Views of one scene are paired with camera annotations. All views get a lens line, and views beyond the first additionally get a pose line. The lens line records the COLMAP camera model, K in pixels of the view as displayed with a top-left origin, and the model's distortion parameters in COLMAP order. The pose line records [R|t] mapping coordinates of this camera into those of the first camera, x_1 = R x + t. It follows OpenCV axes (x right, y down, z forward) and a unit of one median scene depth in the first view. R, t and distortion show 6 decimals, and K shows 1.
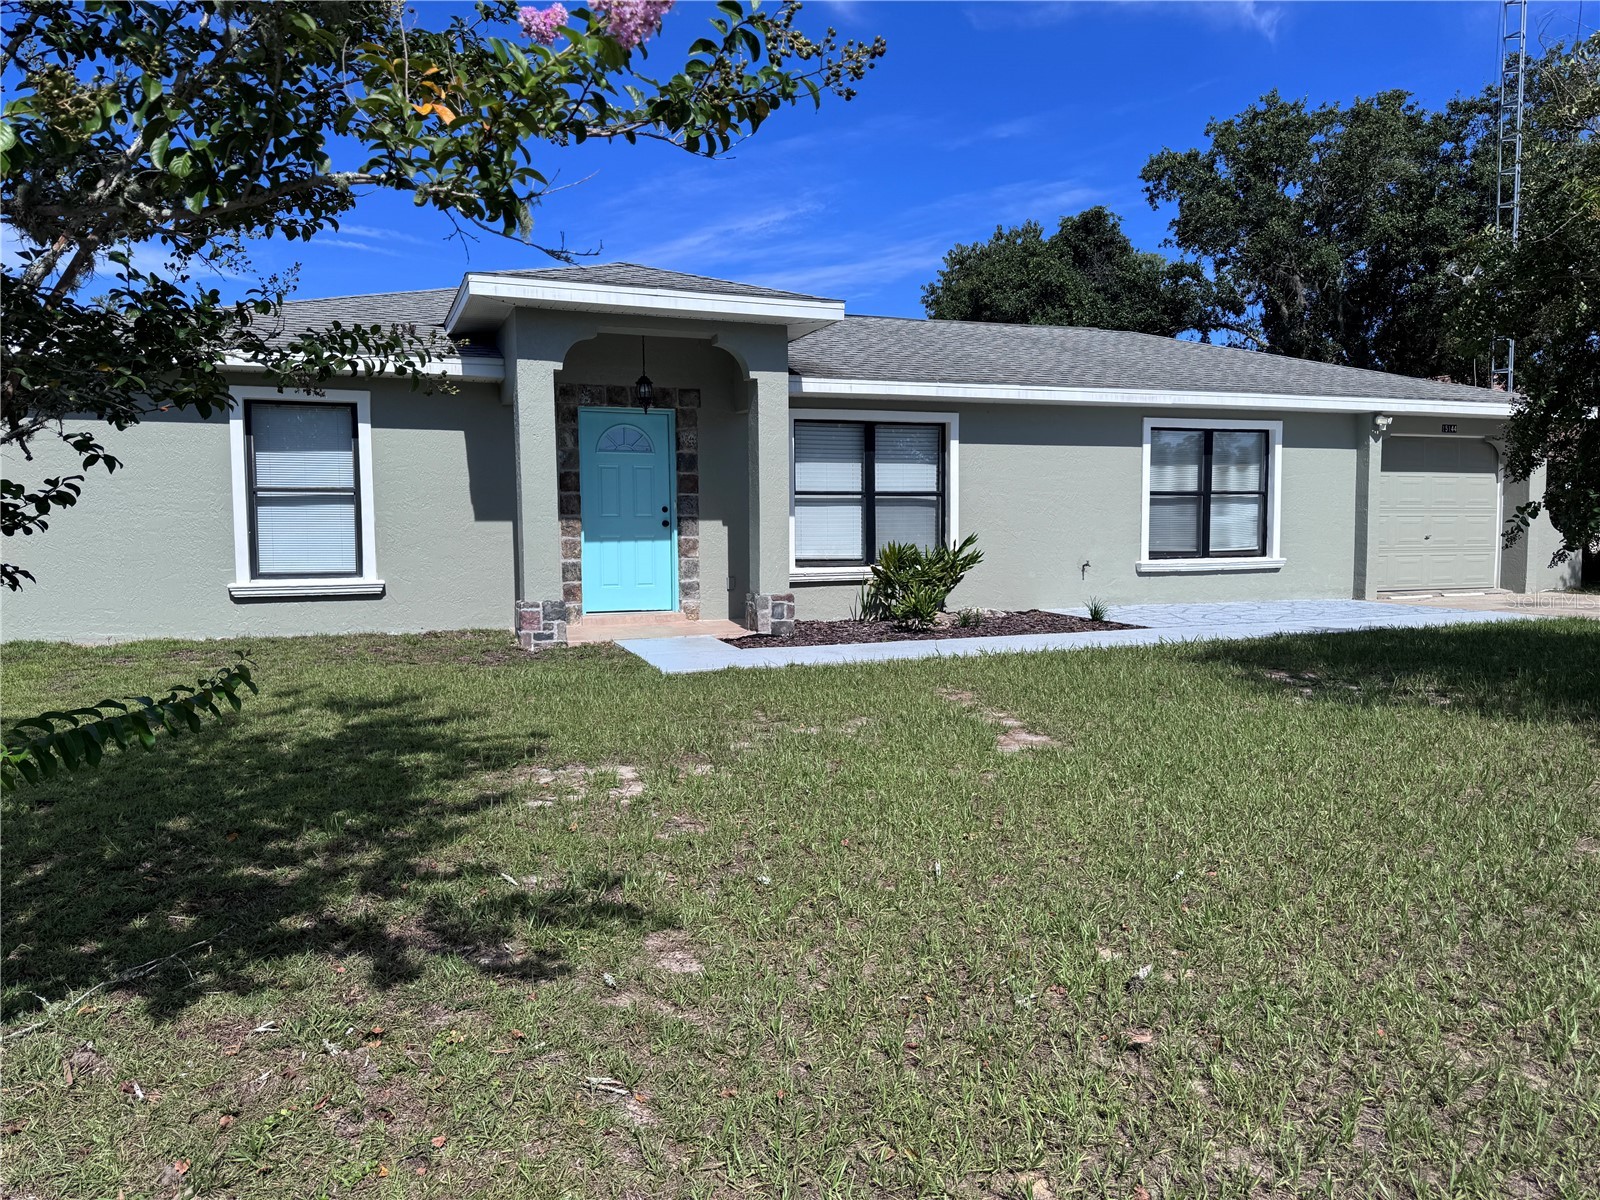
lens RADIAL K [[1131.5, 0, 814.8], [0, 1131.5, 609.5], [0, 0, 1]] dist [0.059892, -0.066237]
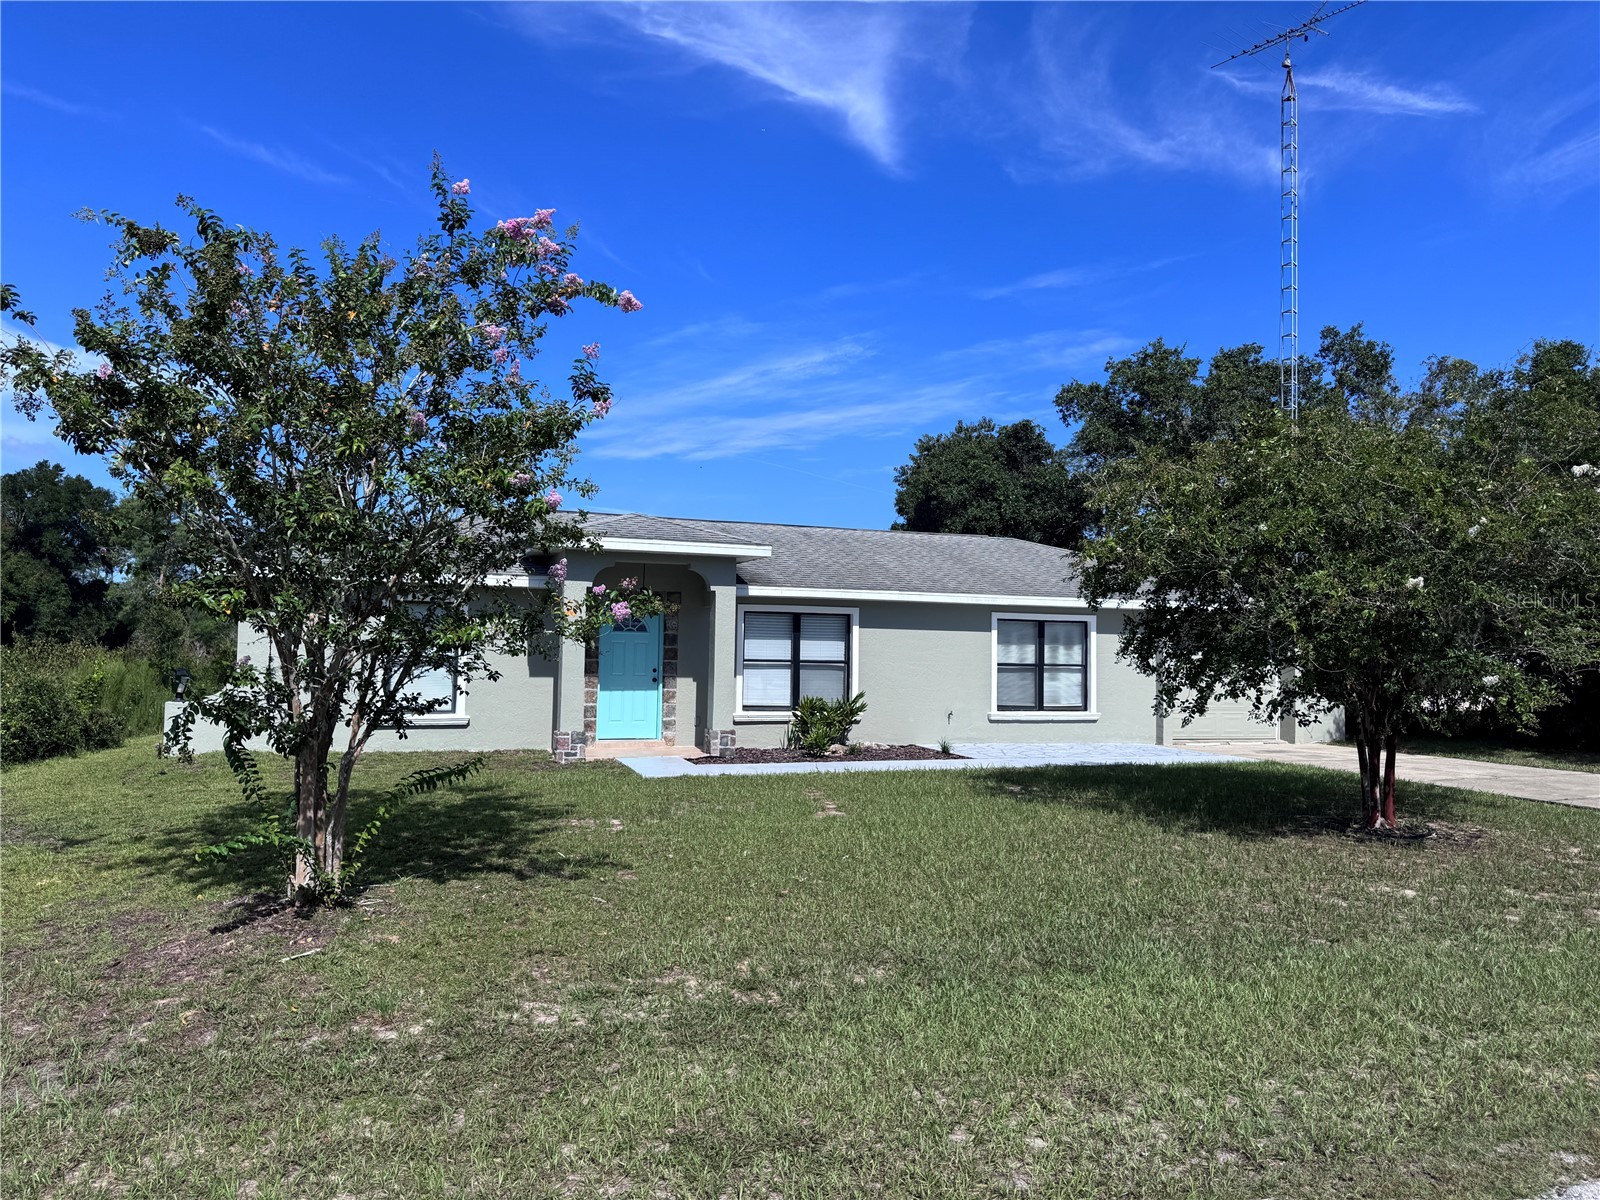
lens RADIAL K [[1131.5, 0, 821.8], [0, 1131.5, 586.7], [0, 0, 1]] dist [0.059892, -0.066237]
pose [[0.999680, 0.024121, -0.007584, 0.112765], [-0.024921, 0.990635, -0.134244, -0.003226], [0.004275, 0.134390, 0.990919, -0.576293]]
